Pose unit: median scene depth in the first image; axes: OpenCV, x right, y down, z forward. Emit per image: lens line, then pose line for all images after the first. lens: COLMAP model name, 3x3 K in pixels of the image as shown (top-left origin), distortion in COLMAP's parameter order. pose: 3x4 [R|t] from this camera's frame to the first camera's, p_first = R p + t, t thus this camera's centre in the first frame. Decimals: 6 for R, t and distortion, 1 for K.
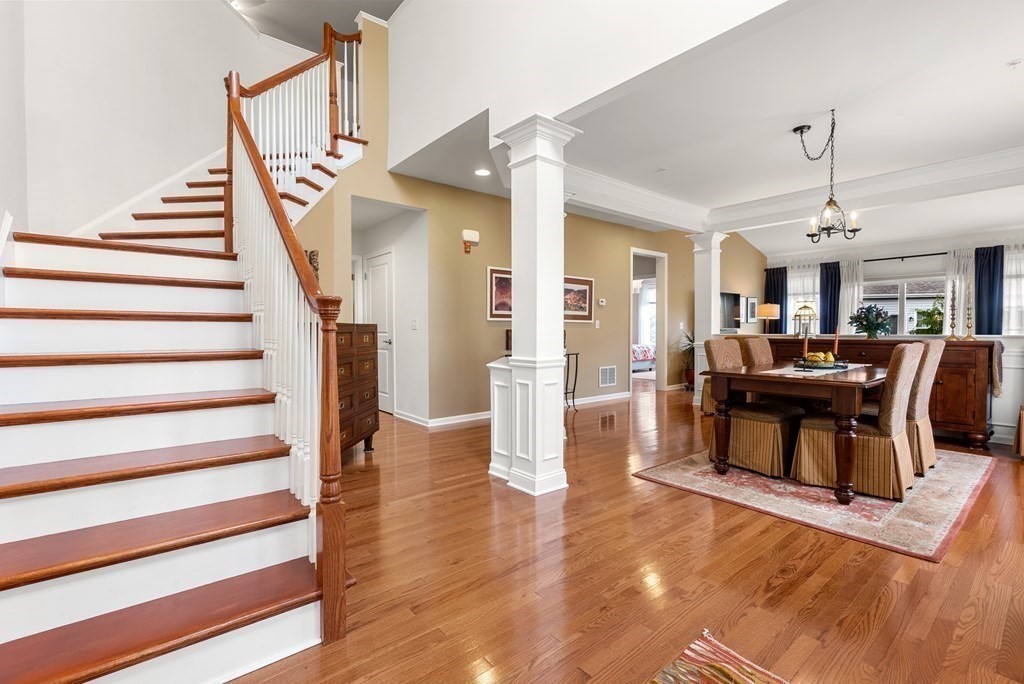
lens RADIAL K [[466.1, 0, 512.0], [0, 466.1, 342.0], [0, 0, 1]] dist [-0.003507, 0.000335]
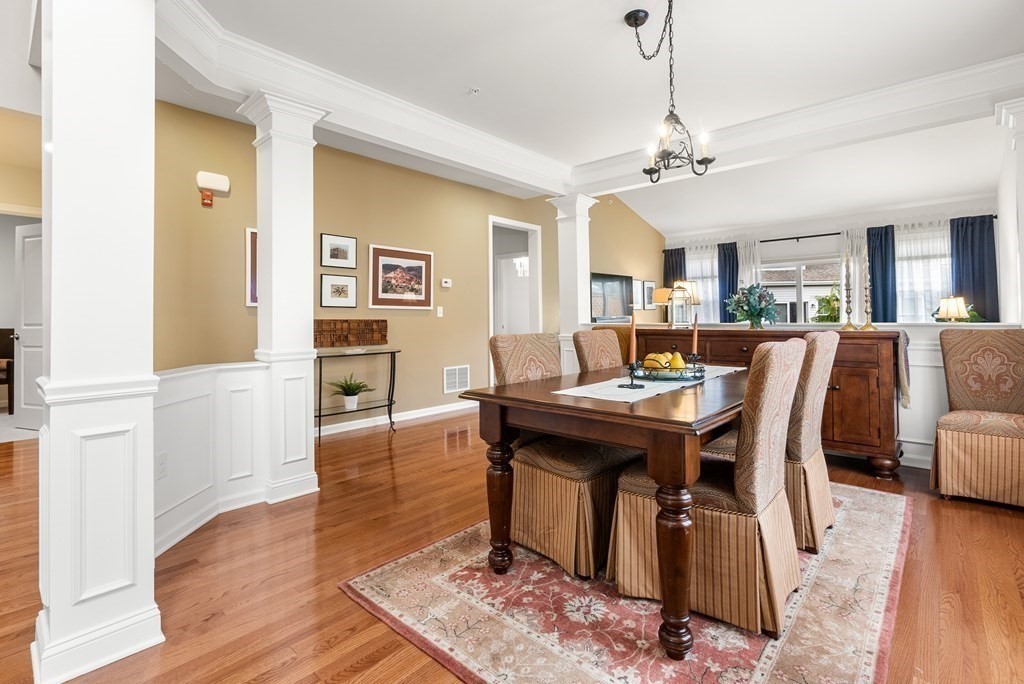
lens RADIAL K [[481.4, 0, 517.8], [0, 481.4, 308.7], [0, 0, 1]] dist [-0.002001, 0.000654]
pose [[0.987995, -0.003000, 0.154459, 0.303334], [0.010181, 0.998902, -0.045721, -0.008553], [-0.154152, 0.046745, 0.986941, 0.318605]]
